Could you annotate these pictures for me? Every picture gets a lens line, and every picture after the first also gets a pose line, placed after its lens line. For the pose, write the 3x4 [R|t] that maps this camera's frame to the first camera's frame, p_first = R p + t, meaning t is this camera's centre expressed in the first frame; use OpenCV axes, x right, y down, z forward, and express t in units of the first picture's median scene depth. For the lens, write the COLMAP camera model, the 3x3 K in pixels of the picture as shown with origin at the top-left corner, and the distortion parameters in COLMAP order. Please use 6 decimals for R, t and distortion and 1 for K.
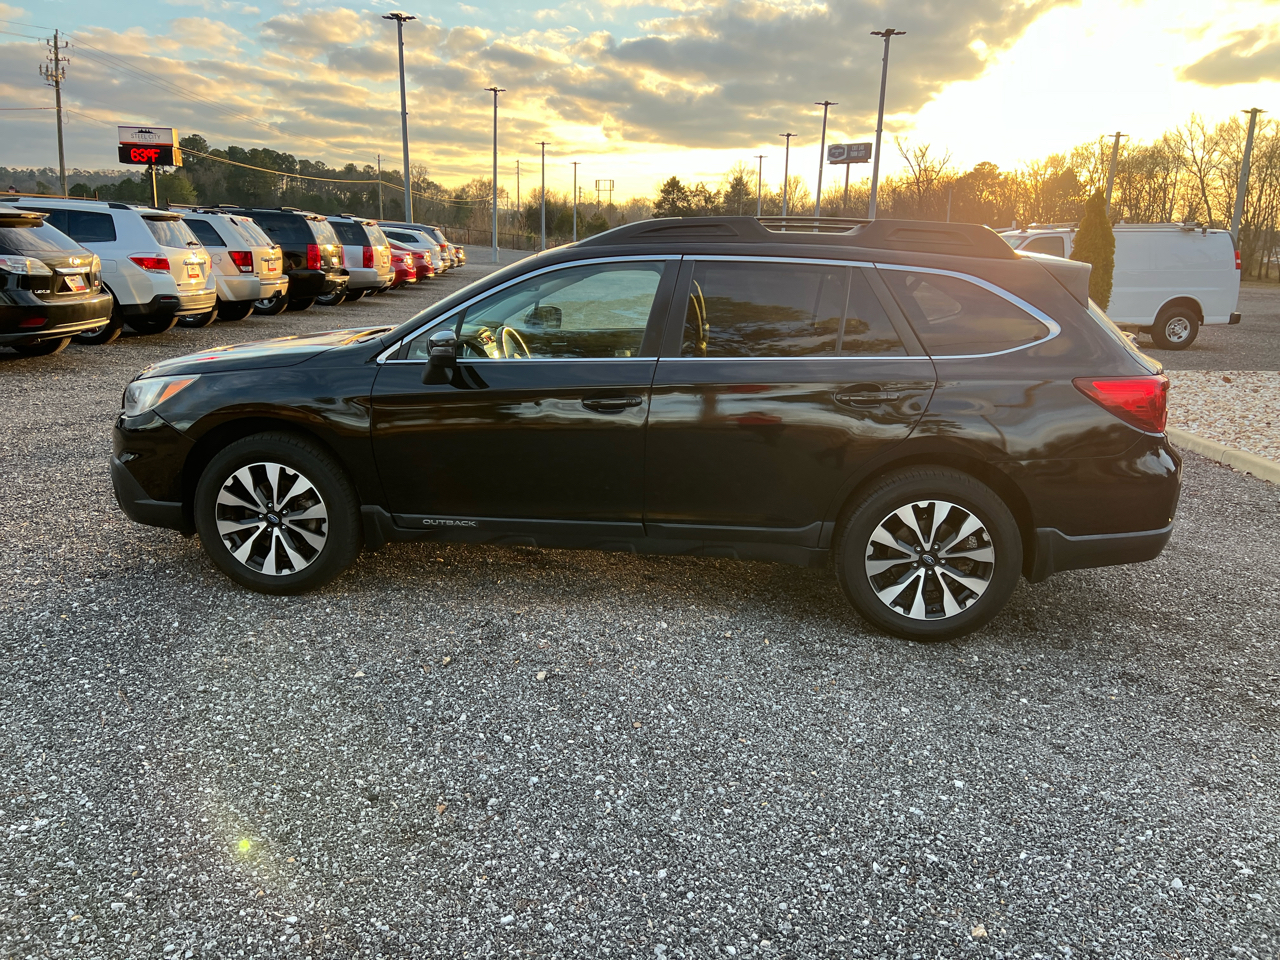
lens RADIAL K [[973.4, 0, 659.5], [0, 973.4, 495.2], [0, 0, 1]] dist [0.045850, -0.052780]
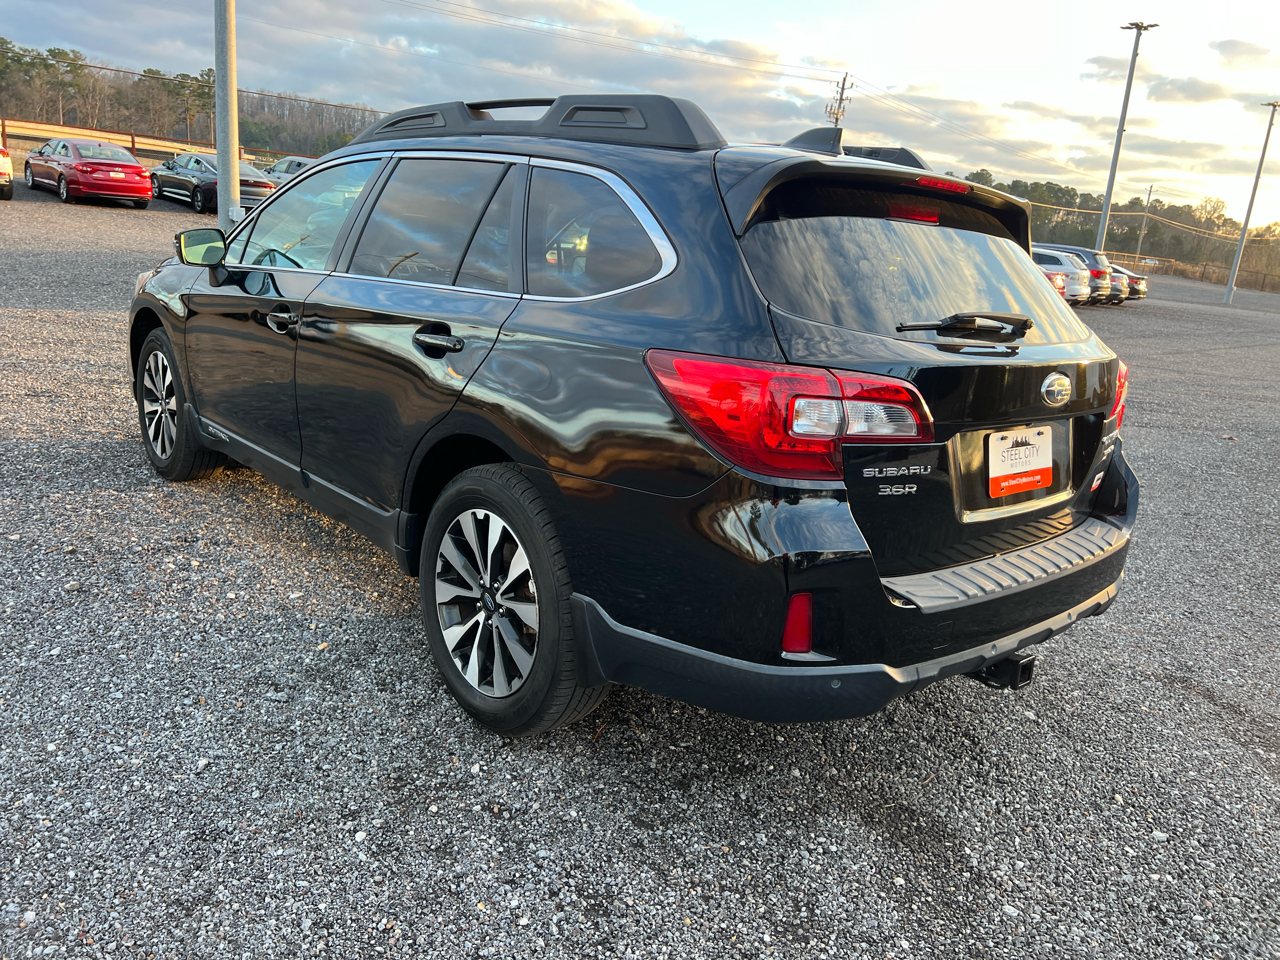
lens RADIAL K [[973.4, 0, 659.5], [0, 973.4, 495.2], [0, 0, 1]] dist [0.045850, -0.052780]
pose [[0.731122, 0.206280, -0.650315, 0.726505], [-0.228952, 0.972103, 0.050950, -0.059336], [0.642684, 0.111641, 0.757954, 0.536944]]
